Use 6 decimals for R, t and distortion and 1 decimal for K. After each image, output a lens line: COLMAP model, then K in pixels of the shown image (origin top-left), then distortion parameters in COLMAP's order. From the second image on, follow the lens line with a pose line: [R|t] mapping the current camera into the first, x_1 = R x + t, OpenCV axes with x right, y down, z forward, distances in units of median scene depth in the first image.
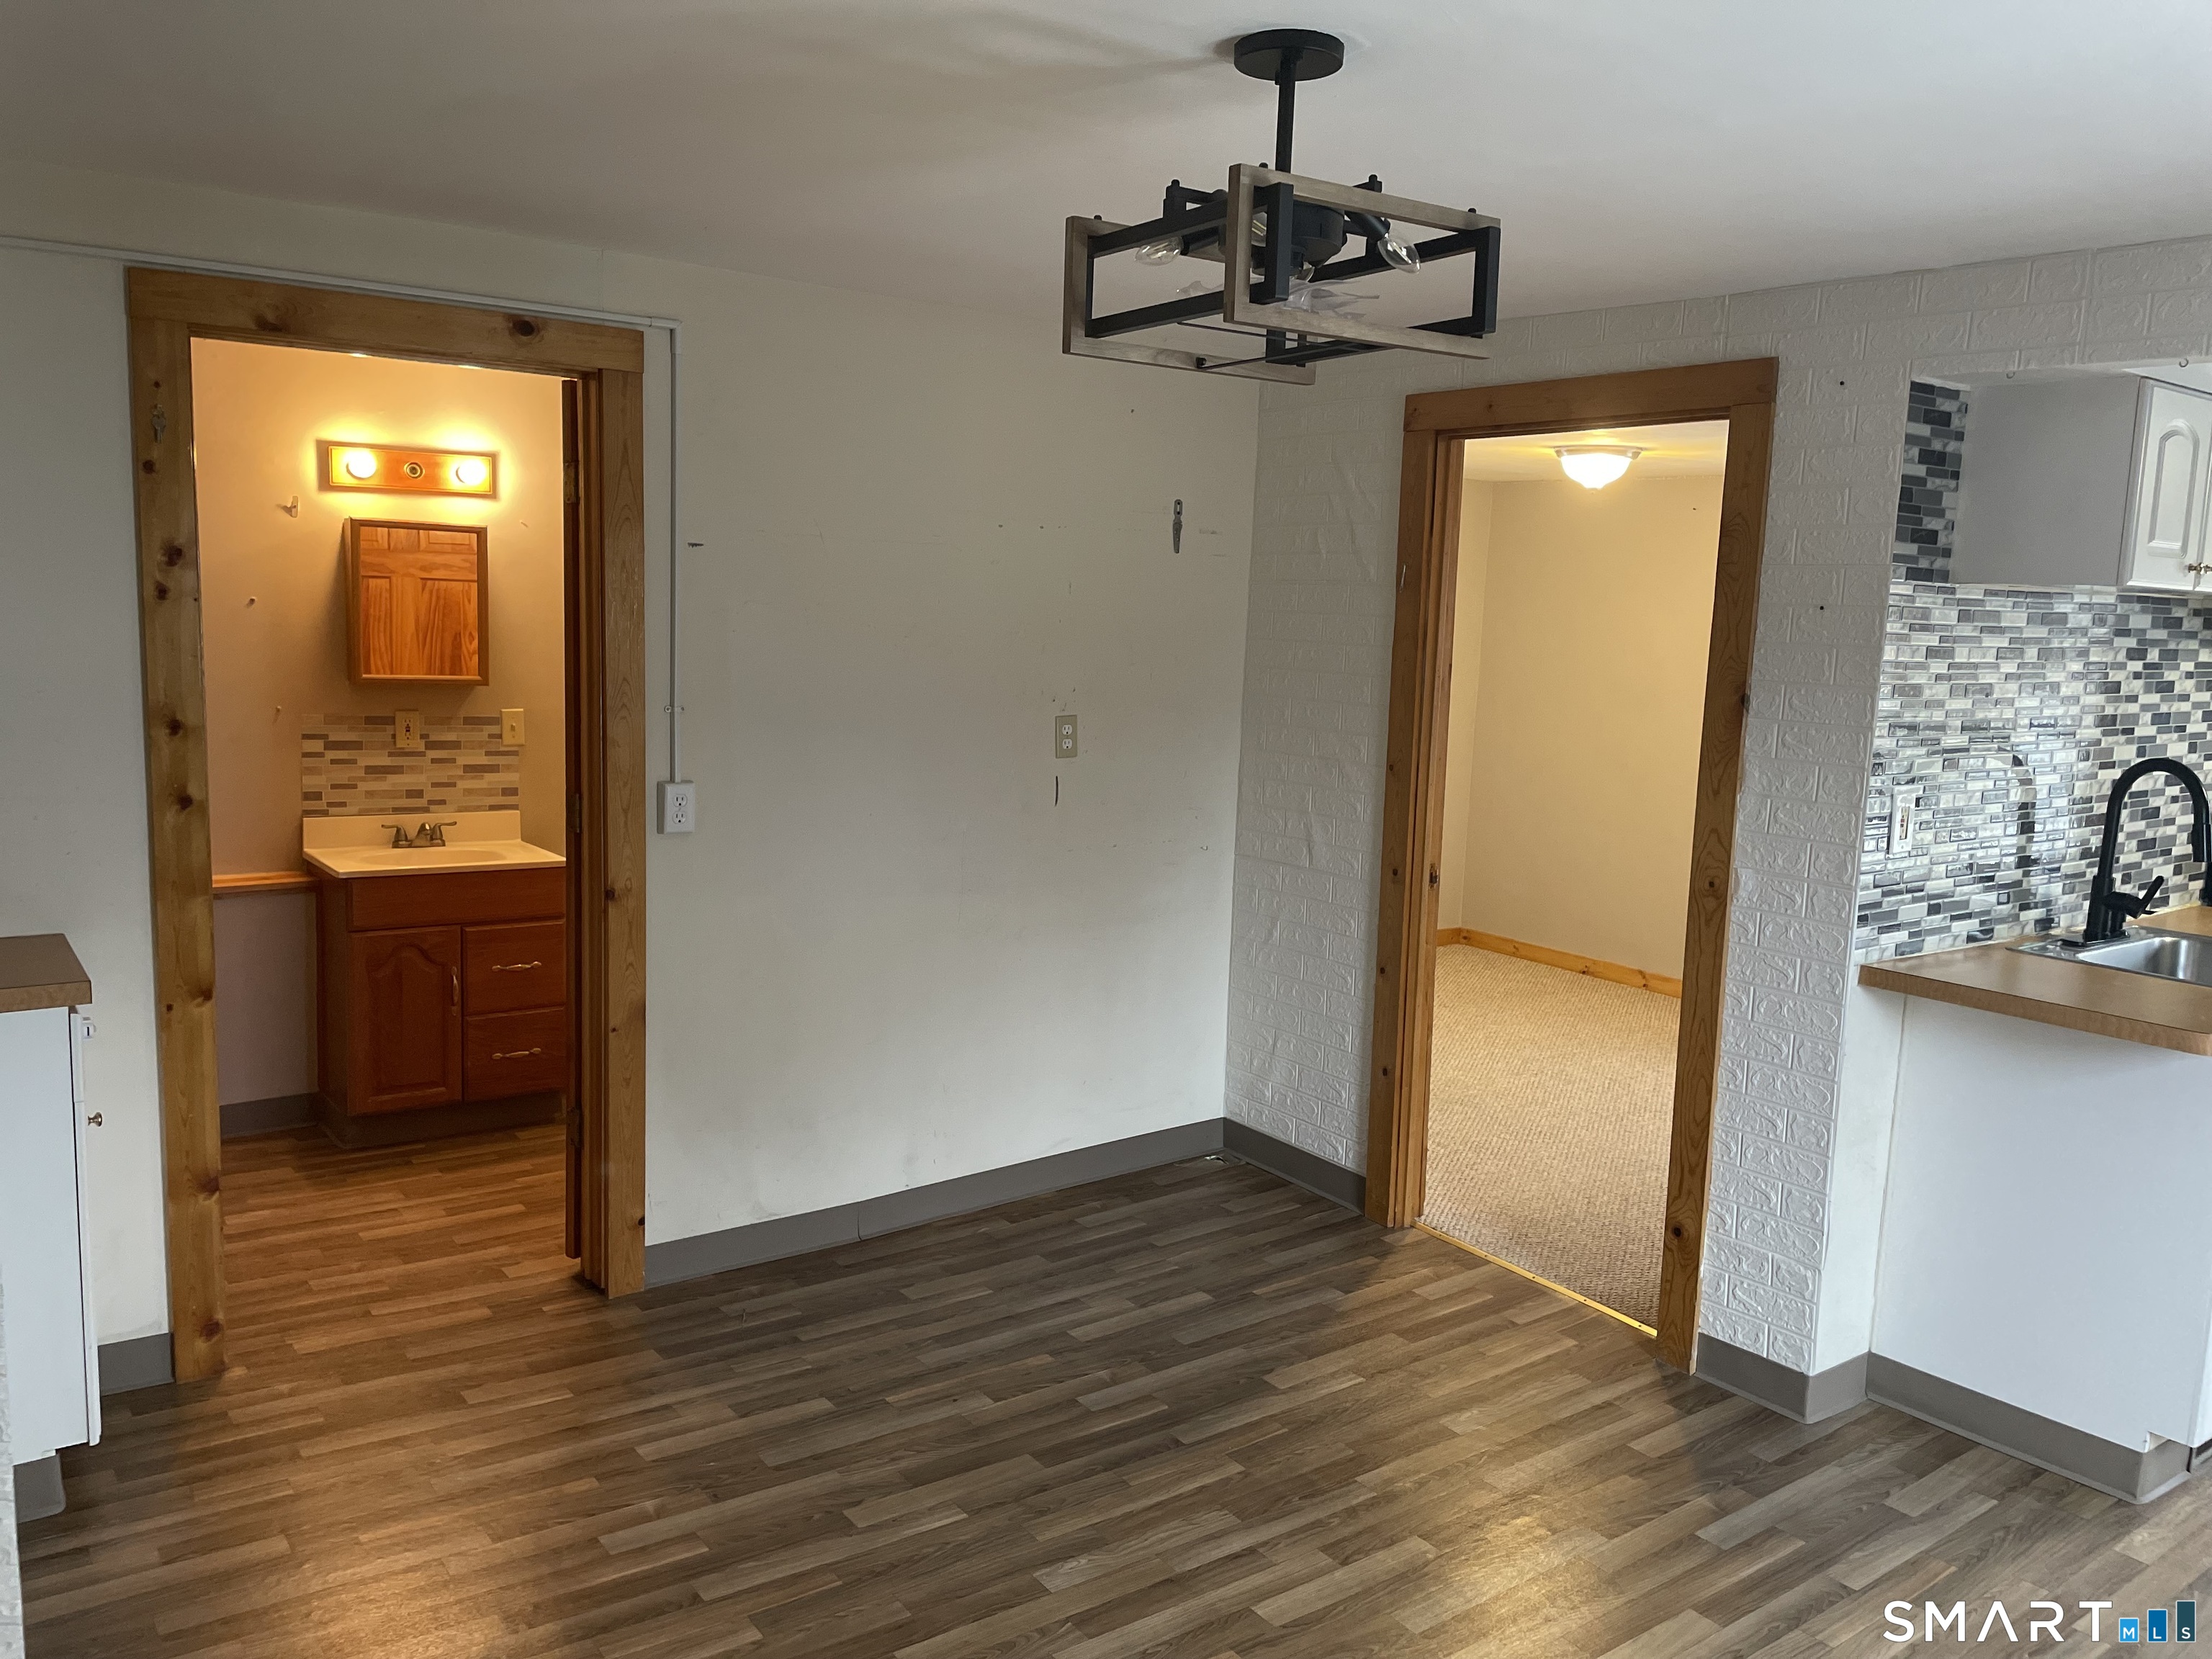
lens RADIAL K [[1687.7, 0, 1115.5], [0, 1687.7, 818.0], [0, 0, 1]] dist [0.110090, -0.144734]
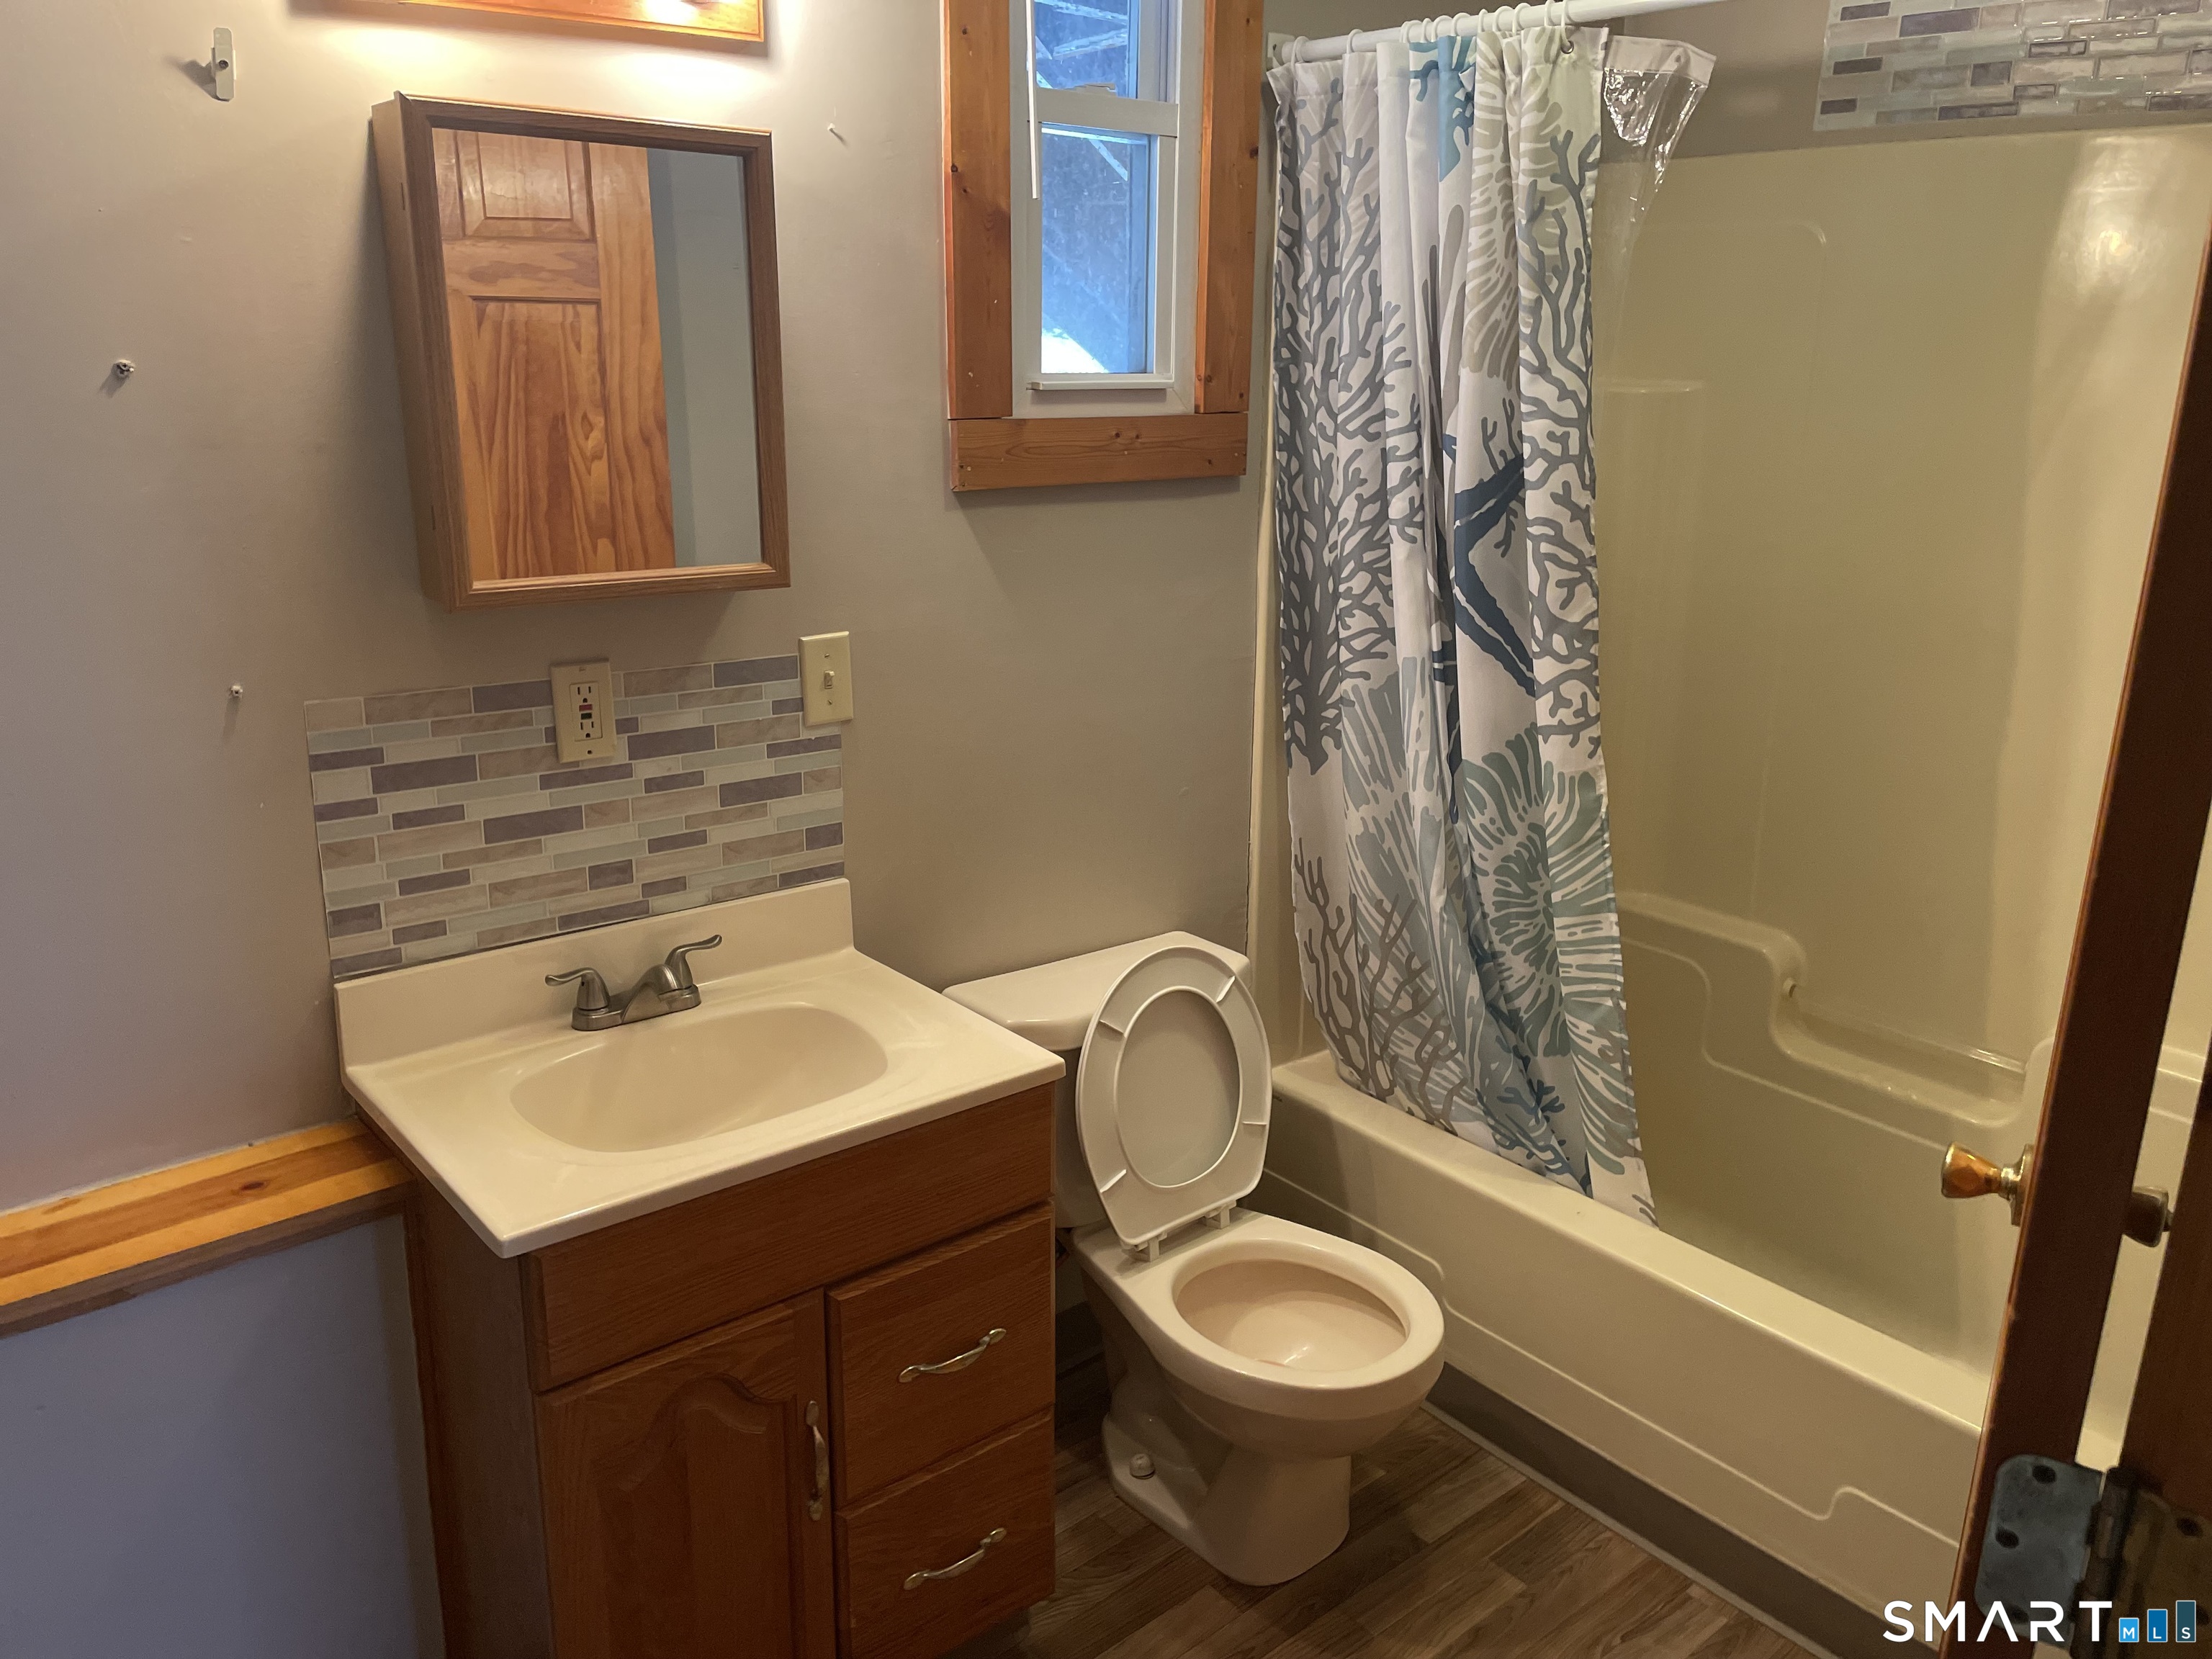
lens RADIAL K [[1687.7, 0, 1115.5], [0, 1687.7, 818.0], [0, 0, 1]] dist [0.110090, -0.144734]
pose [[0.998354, -0.036520, 0.044233, -0.315611], [0.029092, 0.986971, 0.158249, -0.084801], [-0.049435, -0.156701, 0.986408, 0.624275]]
